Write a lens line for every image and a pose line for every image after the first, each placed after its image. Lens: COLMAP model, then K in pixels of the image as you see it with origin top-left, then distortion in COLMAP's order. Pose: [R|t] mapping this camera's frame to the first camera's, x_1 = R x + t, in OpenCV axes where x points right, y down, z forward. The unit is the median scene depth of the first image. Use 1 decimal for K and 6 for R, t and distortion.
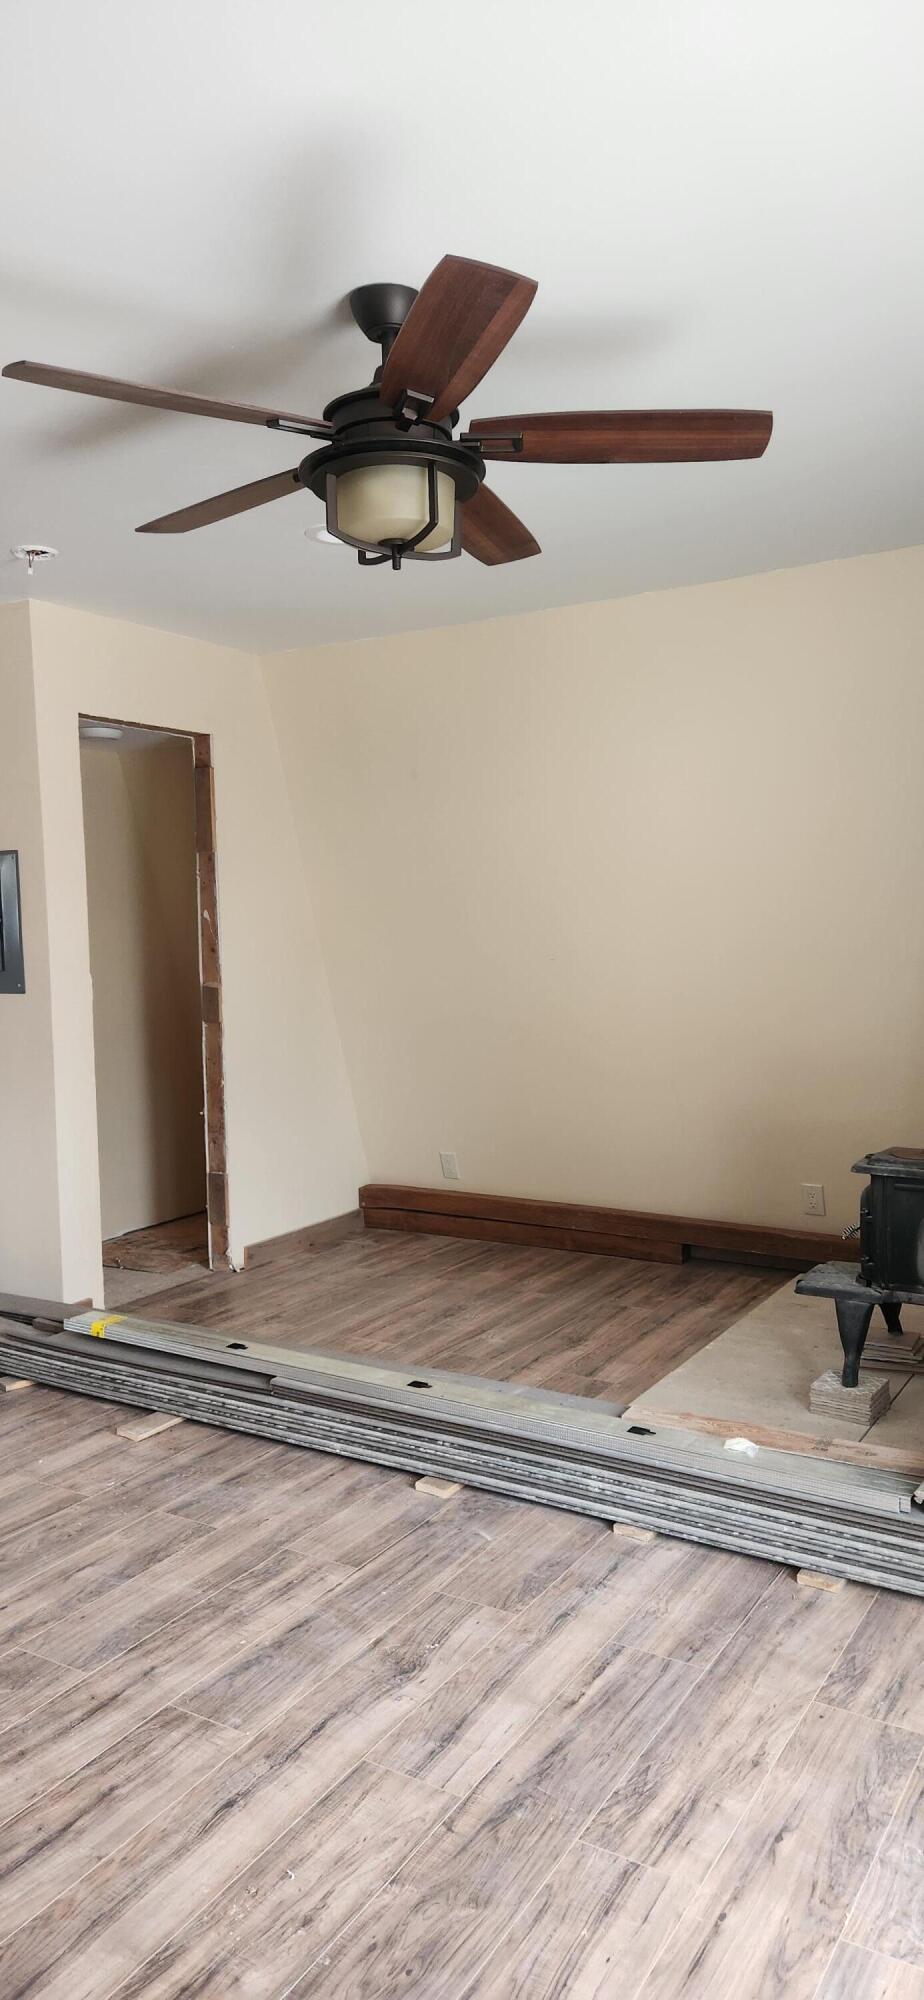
lens RADIAL K [[1327.8, 0, 475.7], [0, 1327.8, 1007.8], [0, 0, 1]] dist [0.057179, -0.050252]
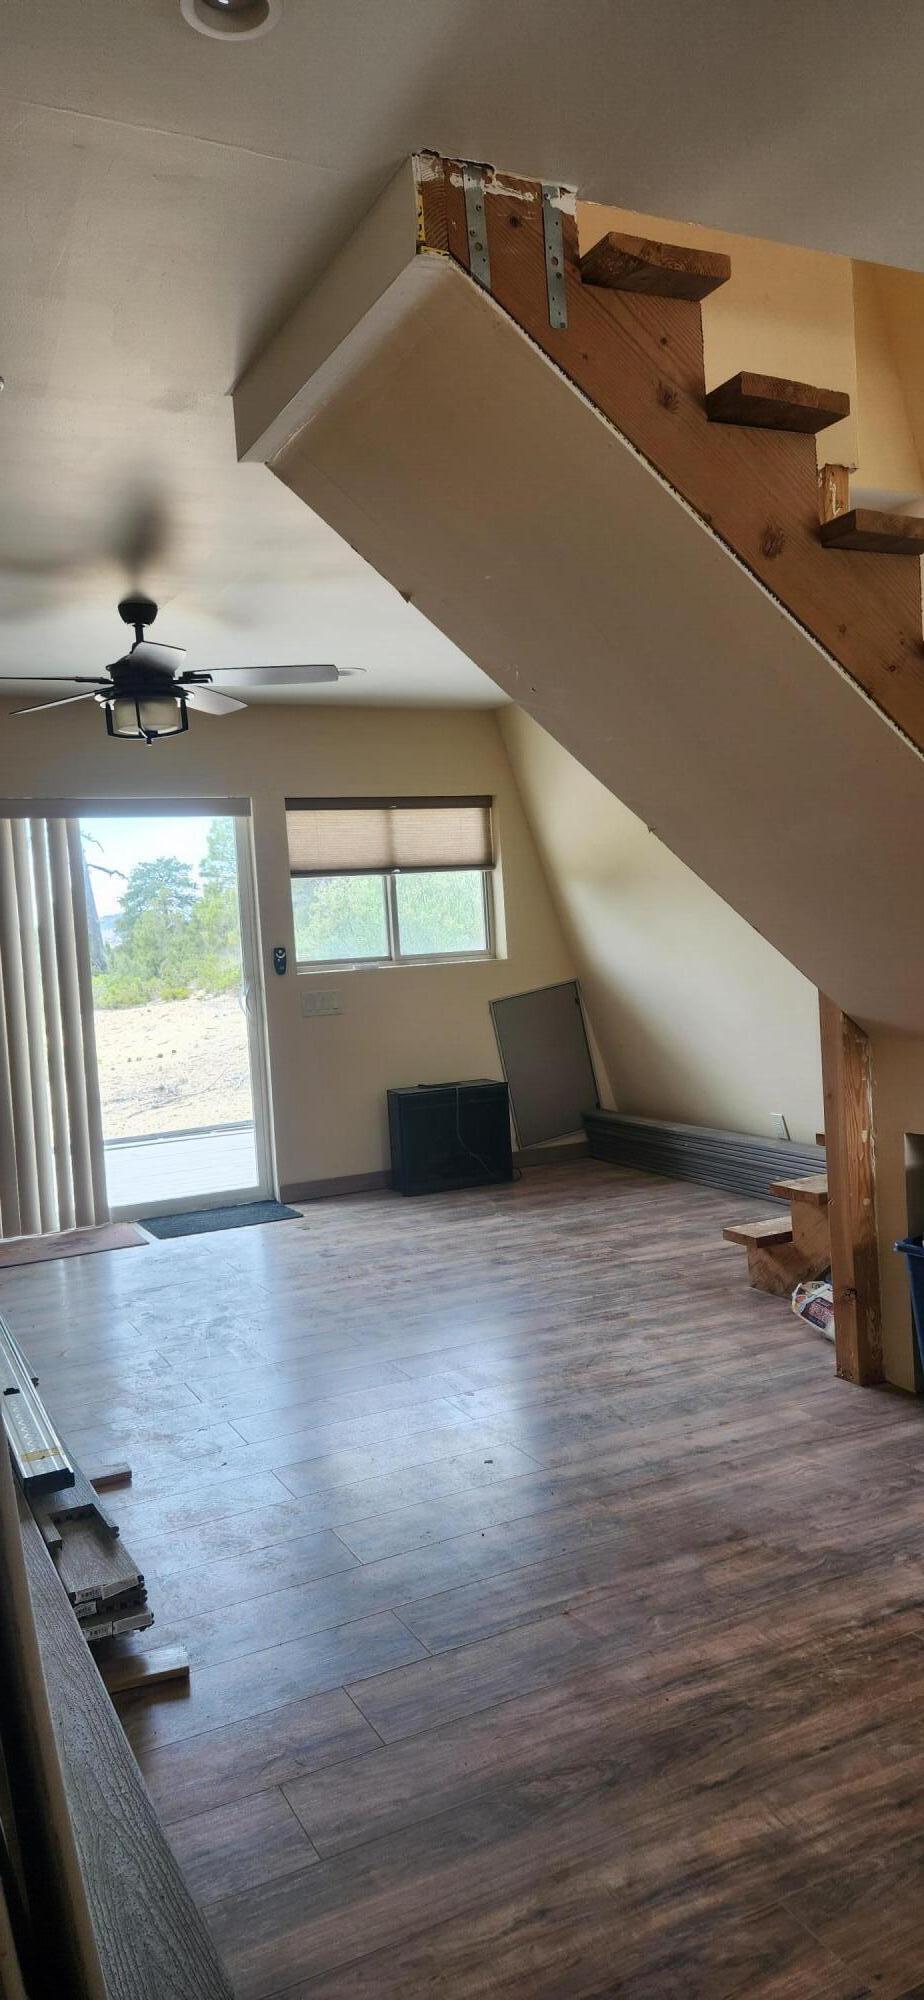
lens RADIAL K [[1327.8, 0, 478.2], [0, 1327.8, 1012.4], [0, 0, 1]] dist [0.057179, -0.050252]
pose [[-0.843104, 0.038529, 0.536369, -1.159565], [0.111468, 0.988288, 0.104222, -0.074831], [-0.526071, 0.147658, -0.837524, 1.910872]]
